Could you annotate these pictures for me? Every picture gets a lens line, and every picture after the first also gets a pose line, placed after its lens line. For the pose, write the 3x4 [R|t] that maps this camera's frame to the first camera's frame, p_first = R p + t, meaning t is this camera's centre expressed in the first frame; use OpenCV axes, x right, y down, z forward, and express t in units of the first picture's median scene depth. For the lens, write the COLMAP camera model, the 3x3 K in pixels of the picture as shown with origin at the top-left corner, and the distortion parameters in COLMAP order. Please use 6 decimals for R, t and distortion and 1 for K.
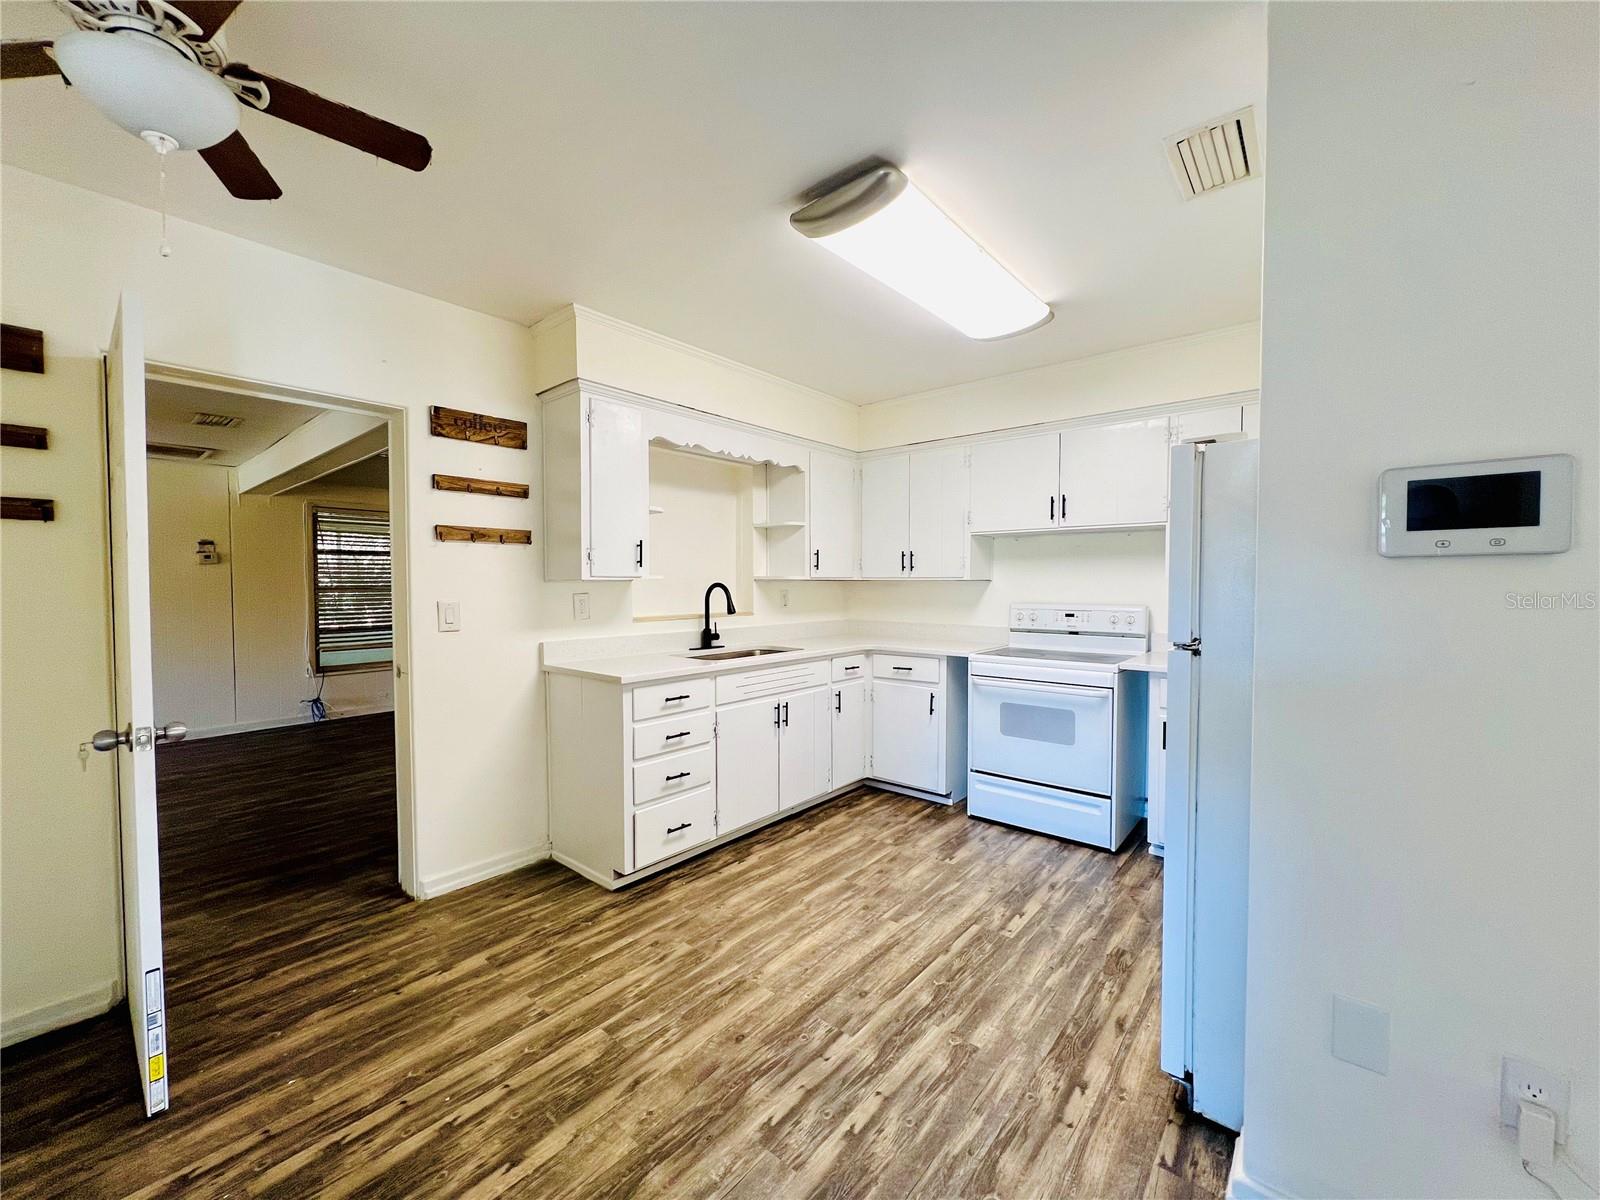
lens RADIAL K [[638.8, 0, 800.0], [0, 638.8, 600.0], [0, 0, 1]] dist [-0.000222, -0.000068]
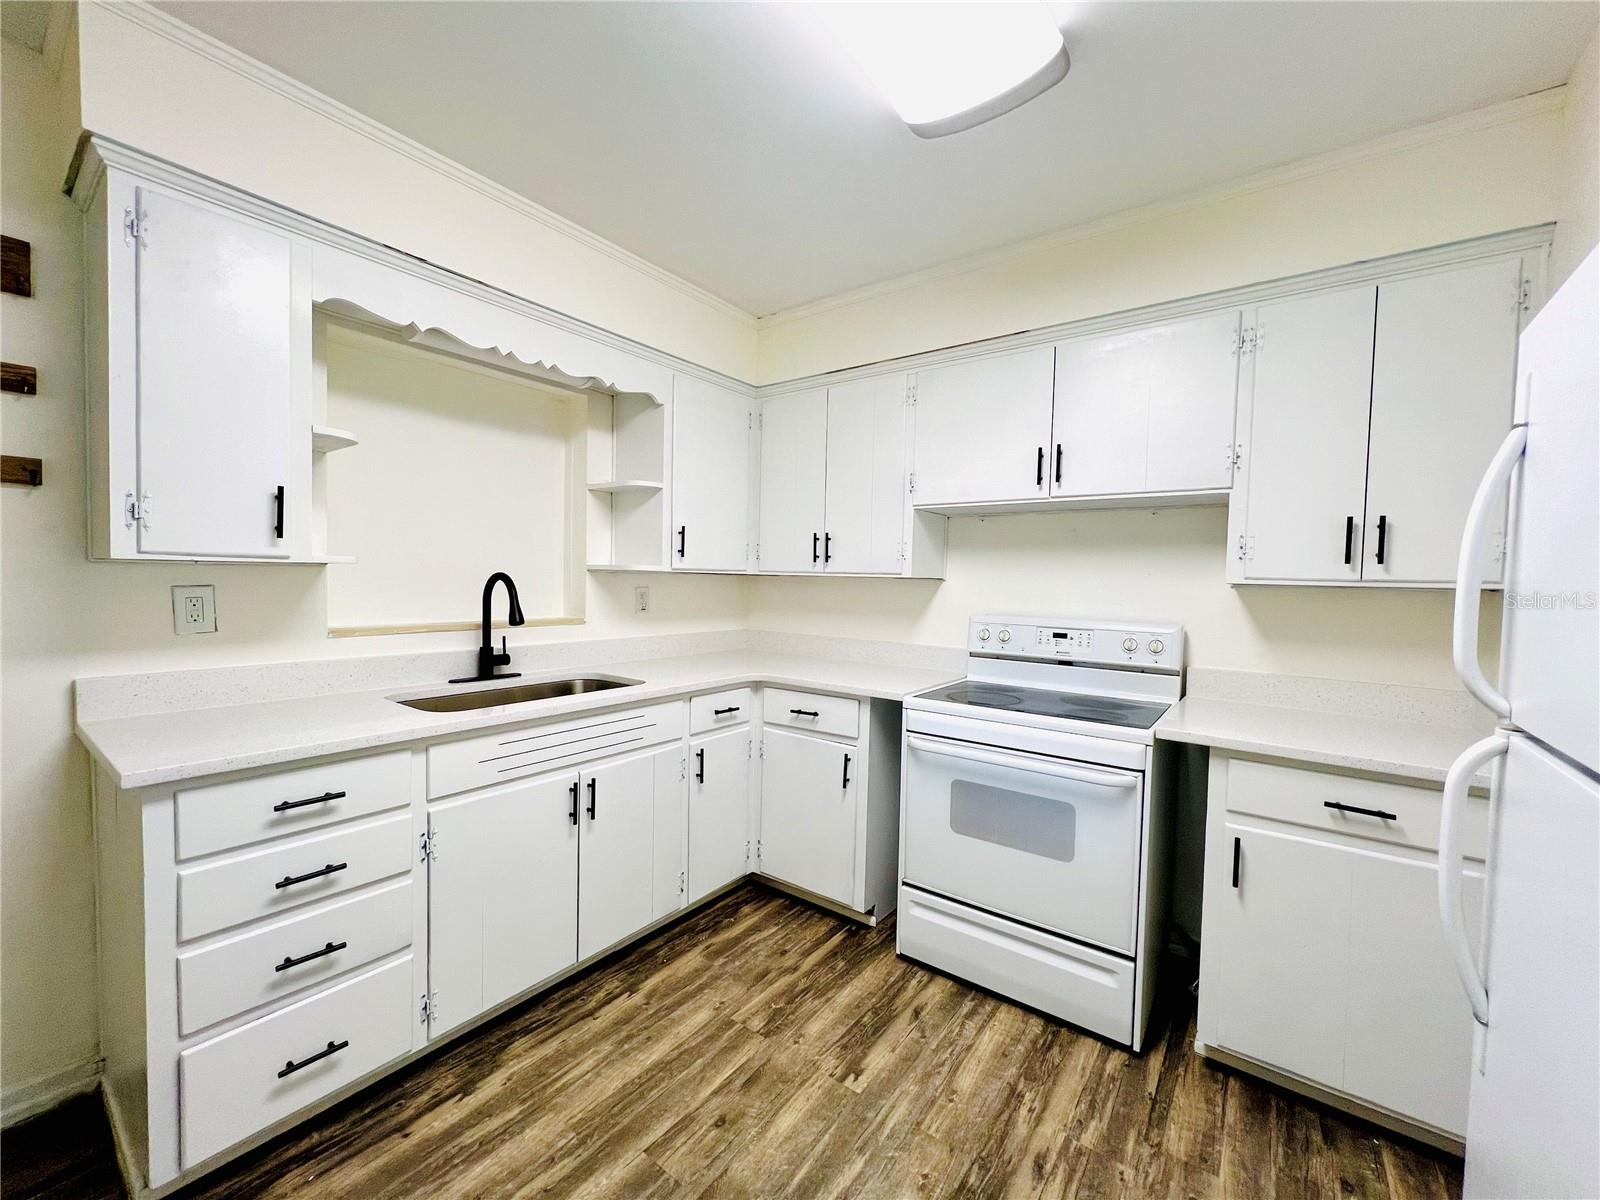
lens RADIAL K [[641.5, 0, 800.0], [0, 641.5, 600.0], [0, 0, 1]] dist [-0.001506, -0.000253]
pose [[0.997890, 0.020940, 0.061458, 0.138390], [-0.021331, 0.999756, 0.005716, -0.012253], [-0.061323, -0.007014, 0.998093, 0.431292]]
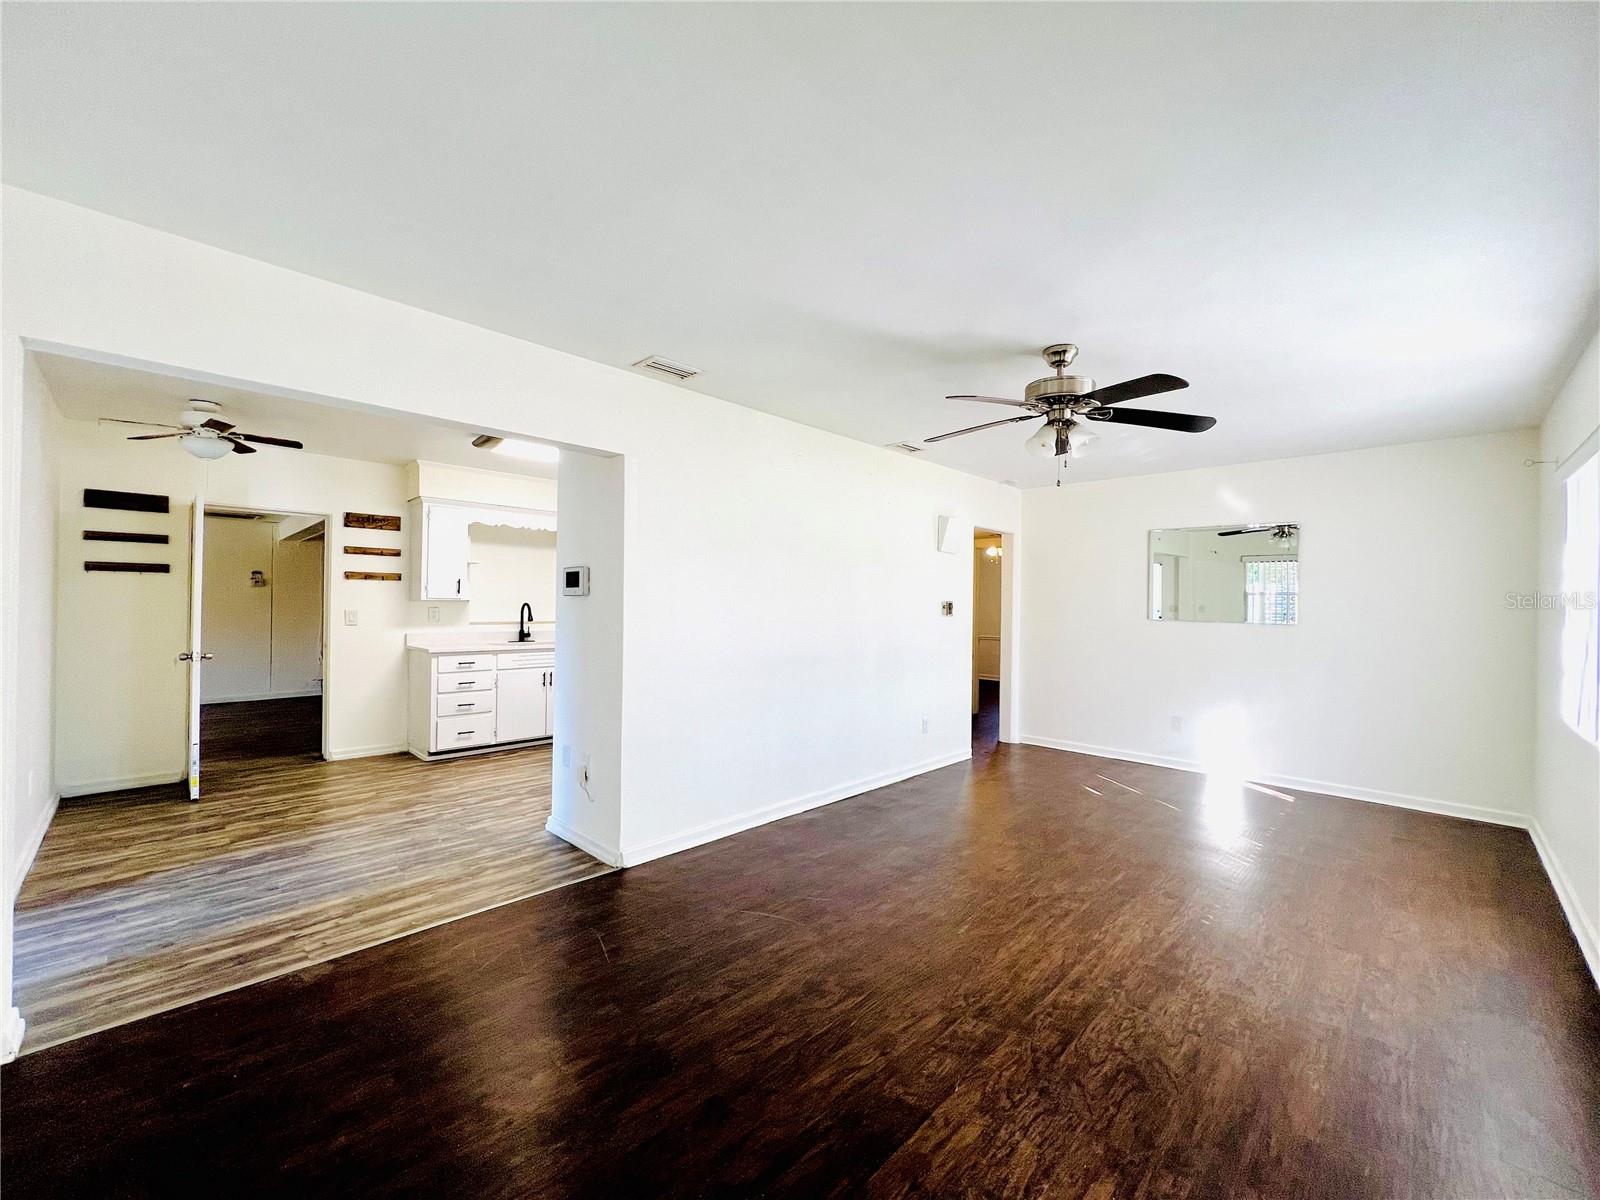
lens RADIAL K [[639.5, 0, 800.0], [0, 639.5, 600.0], [0, 0, 1]] dist [-0.000008, 0.000184]
pose [[0.997100, 0.013770, -0.074845, 0.837534], [-0.016432, 0.999250, -0.035068, 0.014834], [0.074306, 0.036196, 0.996578, -0.739218]]
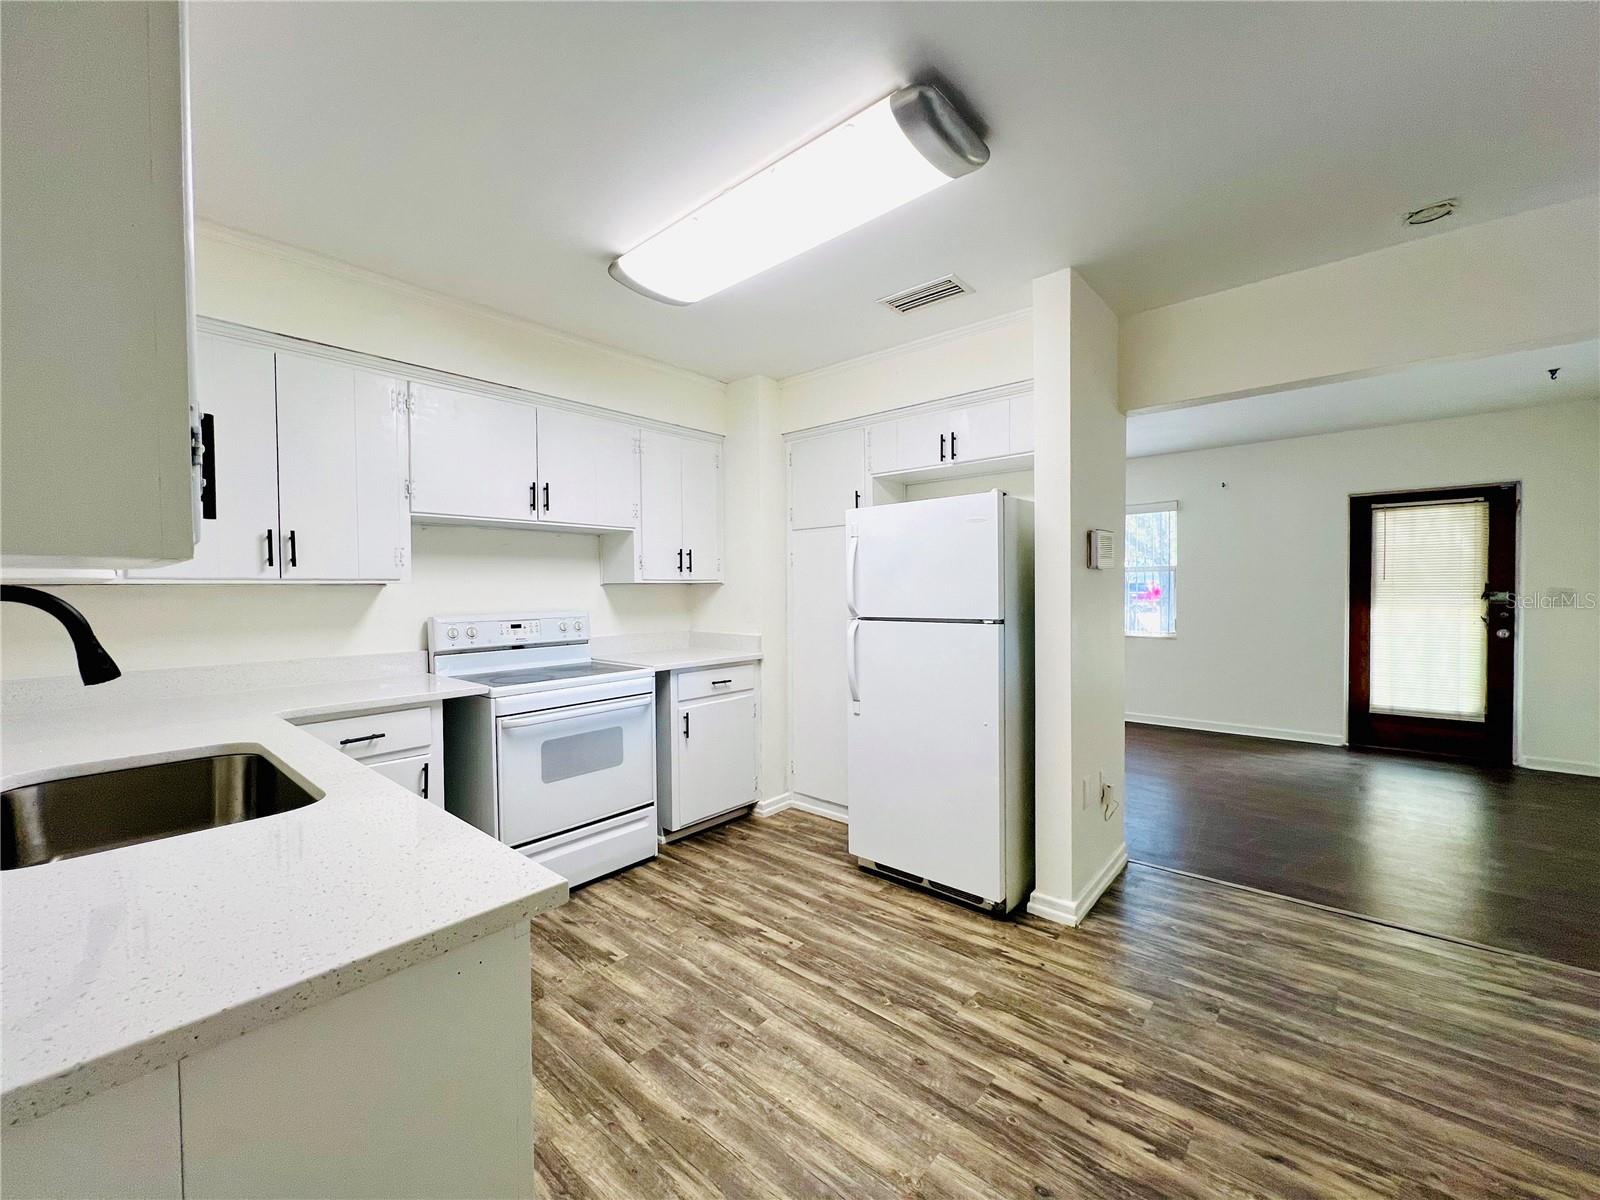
lens RADIAL K [[641.5, 0, 800.0], [0, 641.5, 600.0], [0, 0, 1]] dist [-0.001506, -0.000253]
pose [[0.017445, -0.018535, 0.999676, -0.485116], [0.037482, 0.999137, 0.017871, -0.013666], [-0.999145, 0.037158, 0.018125, 0.726411]]
